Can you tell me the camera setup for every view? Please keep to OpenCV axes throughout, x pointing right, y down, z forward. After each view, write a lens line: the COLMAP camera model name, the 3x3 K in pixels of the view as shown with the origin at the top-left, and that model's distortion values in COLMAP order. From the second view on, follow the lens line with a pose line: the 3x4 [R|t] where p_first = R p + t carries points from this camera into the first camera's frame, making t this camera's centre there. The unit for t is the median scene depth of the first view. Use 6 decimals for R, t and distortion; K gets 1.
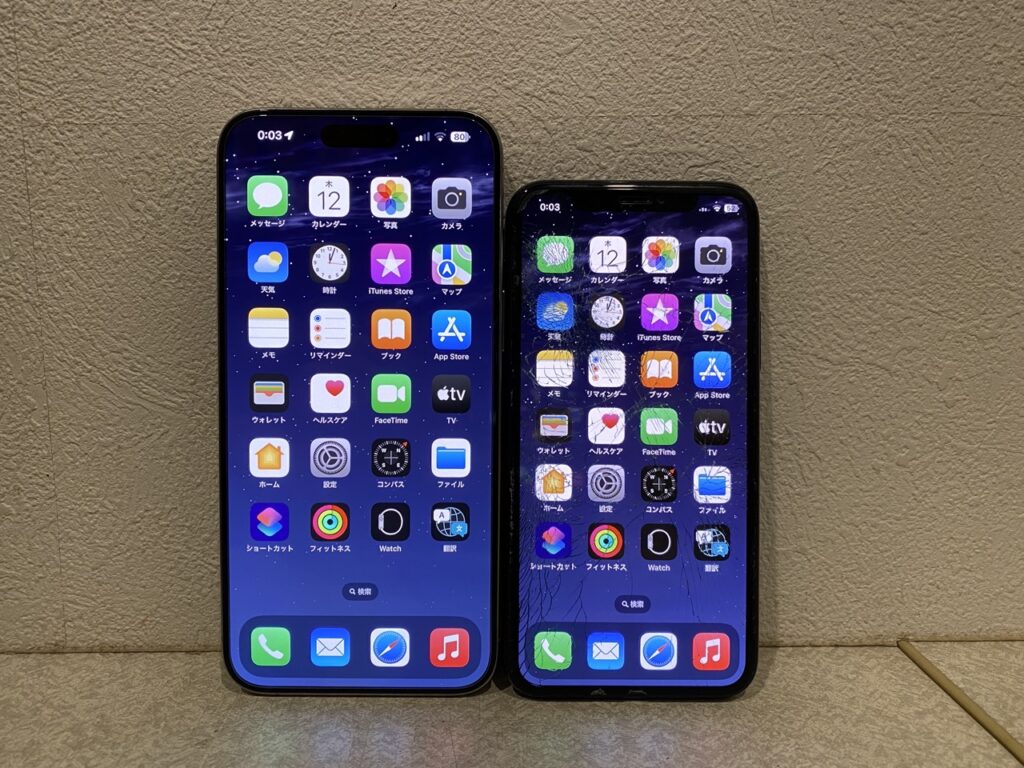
lens RADIAL K [[806.8, 0, 500.5], [0, 806.8, 378.8], [0, 0, 1]] dist [-0.002196, 0.004954]
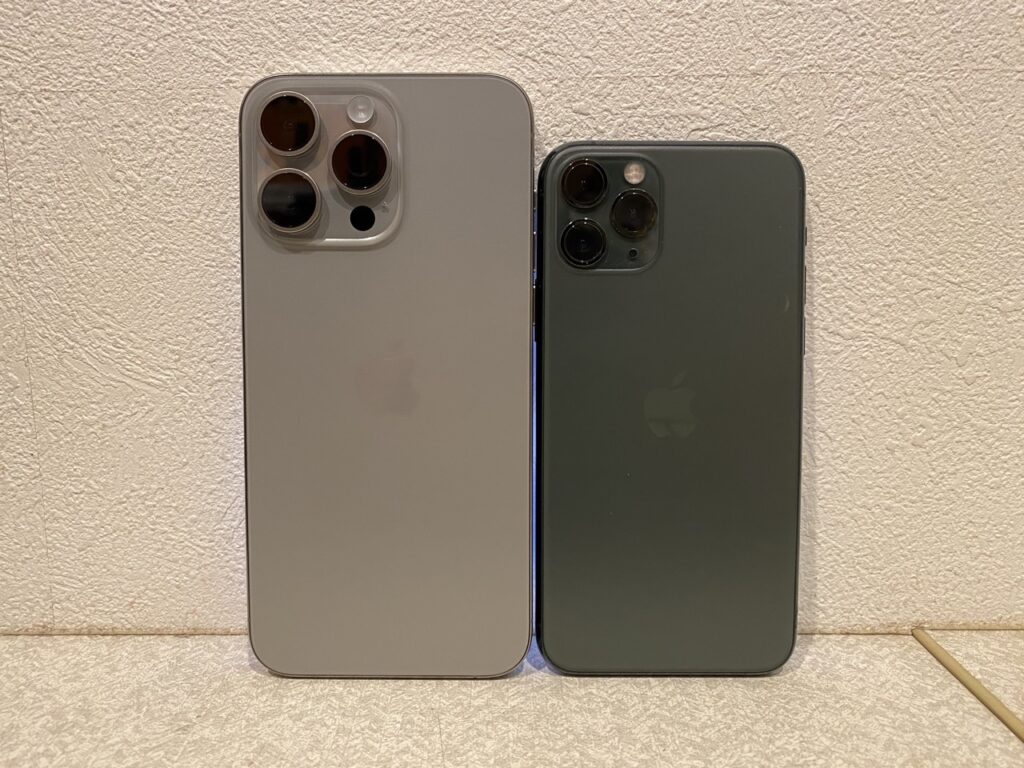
lens RADIAL K [[806.8, 0, 500.5], [0, 806.8, 378.8], [0, 0, 1]] dist [-0.002196, 0.004954]
pose [[0.999620, -0.001220, -0.027530, 0.035174], [0.001721, 0.999833, 0.018204, 0.011522], [0.027503, -0.018244, 0.999455, 0.041593]]
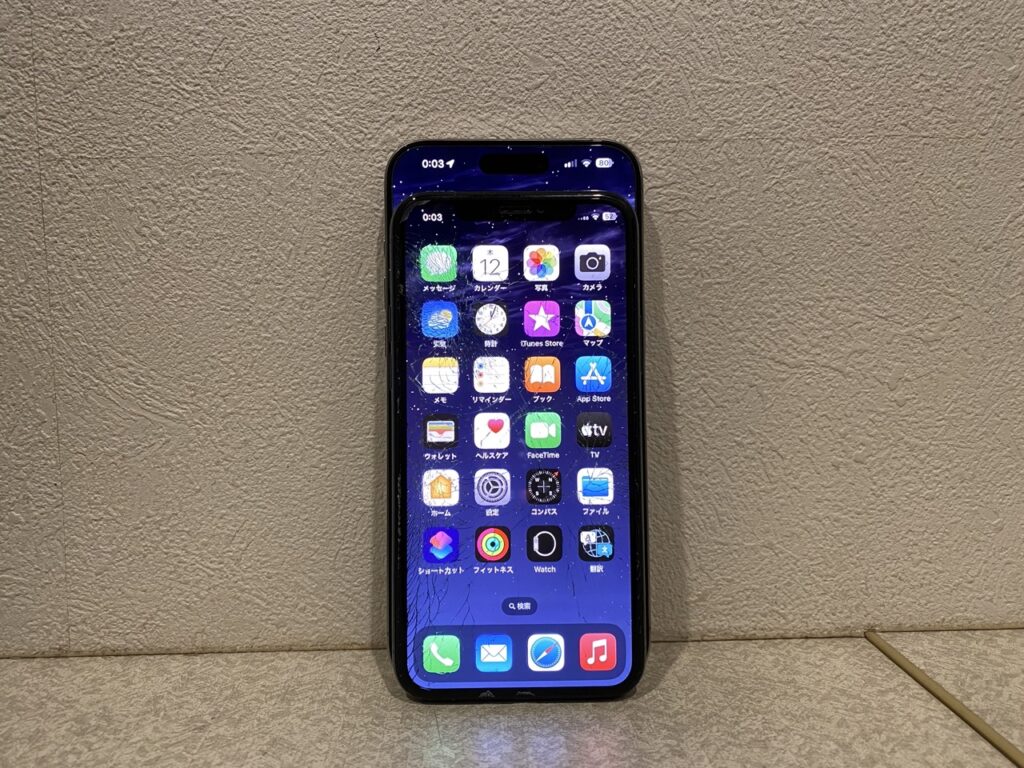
lens RADIAL K [[806.8, 0, 500.5], [0, 806.8, 378.8], [0, 0, 1]] dist [-0.002196, 0.004954]
pose [[0.999840, -0.017635, 0.003030, 0.024718], [0.017801, 0.997515, -0.068171, 0.066731], [-0.001820, 0.068214, 0.997669, -0.073313]]
